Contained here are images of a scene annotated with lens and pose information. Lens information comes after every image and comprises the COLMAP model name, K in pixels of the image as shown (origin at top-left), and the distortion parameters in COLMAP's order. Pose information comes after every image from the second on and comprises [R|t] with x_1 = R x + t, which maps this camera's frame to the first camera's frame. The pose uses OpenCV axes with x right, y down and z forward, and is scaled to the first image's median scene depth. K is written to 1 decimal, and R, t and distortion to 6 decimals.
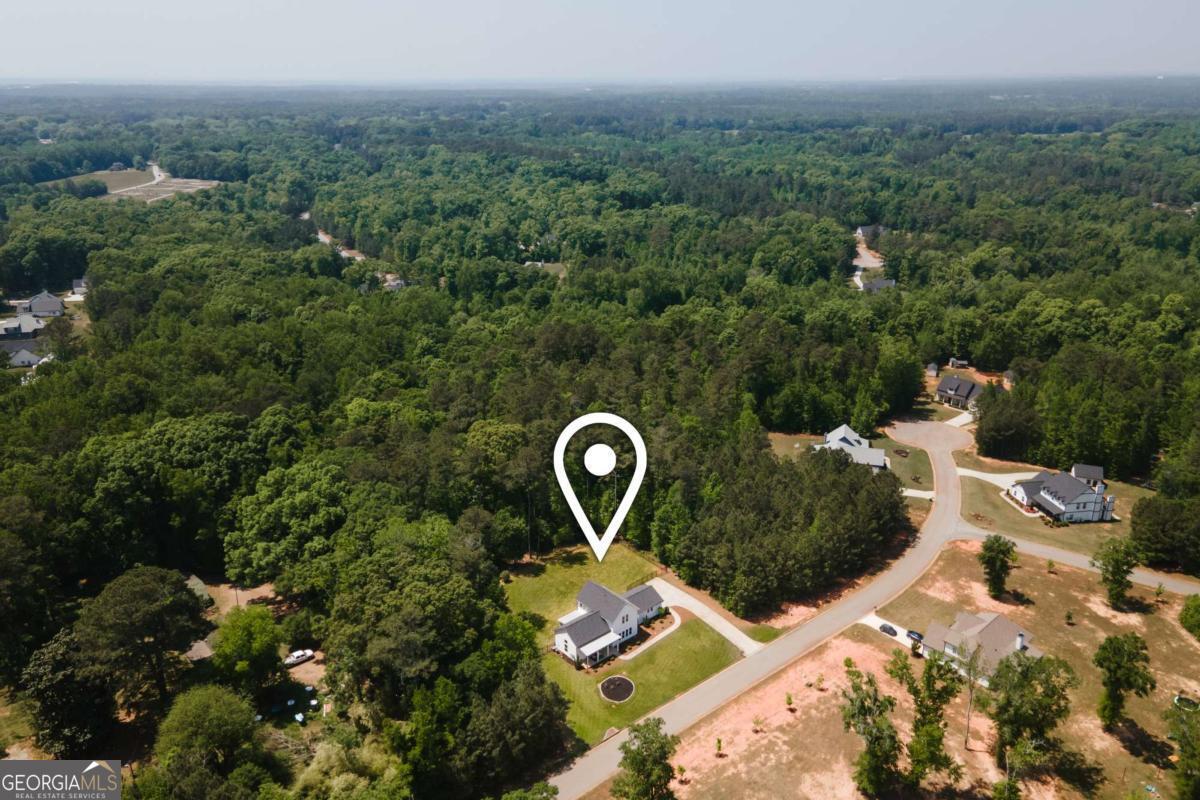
lens RADIAL K [[891.0, 0, 604.9], [0, 891.0, 357.6], [0, 0, 1]] dist [0.035249, 0.011389]
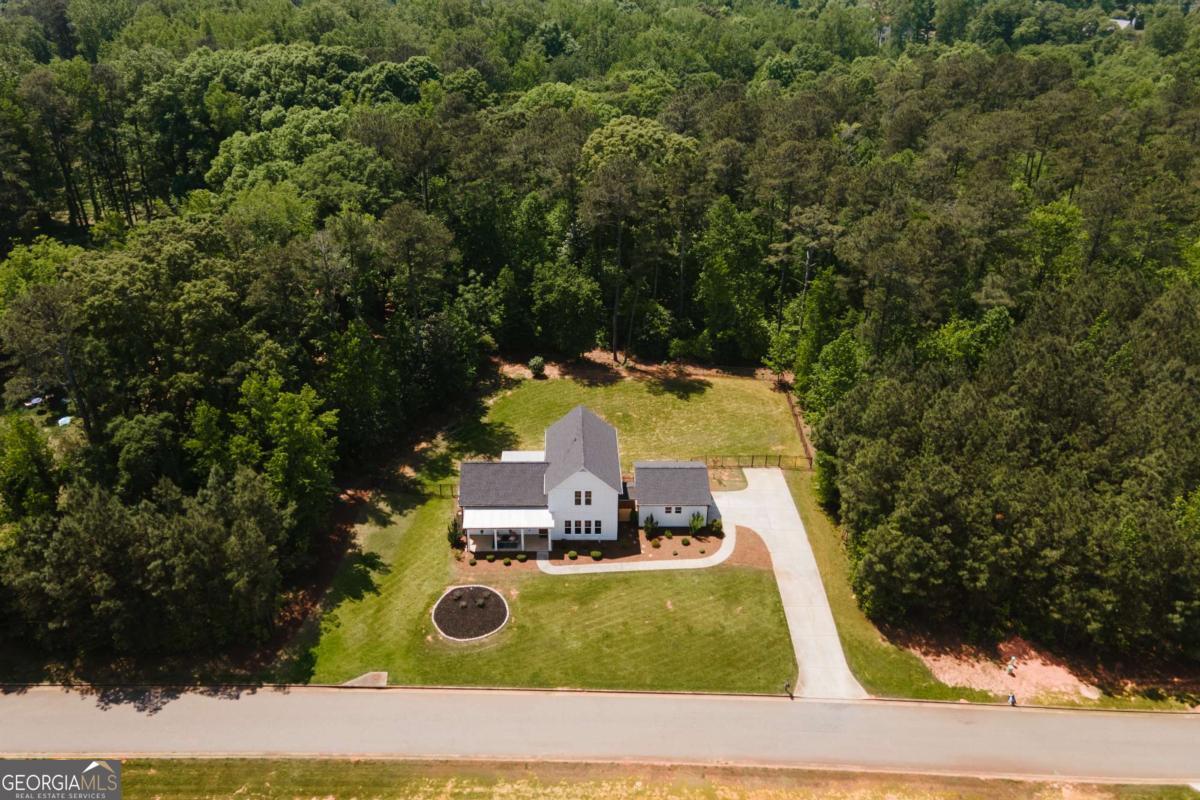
lens RADIAL K [[946.1, 0, 555.6], [0, 946.1, 341.3], [0, 0, 1]] dist [0.045117, -0.008249]
pose [[0.745274, 0.292827, -0.599015, 0.284493], [-0.194588, 0.954811, 0.224657, 0.097167], [0.637732, -0.050870, 0.768576, 0.585848]]
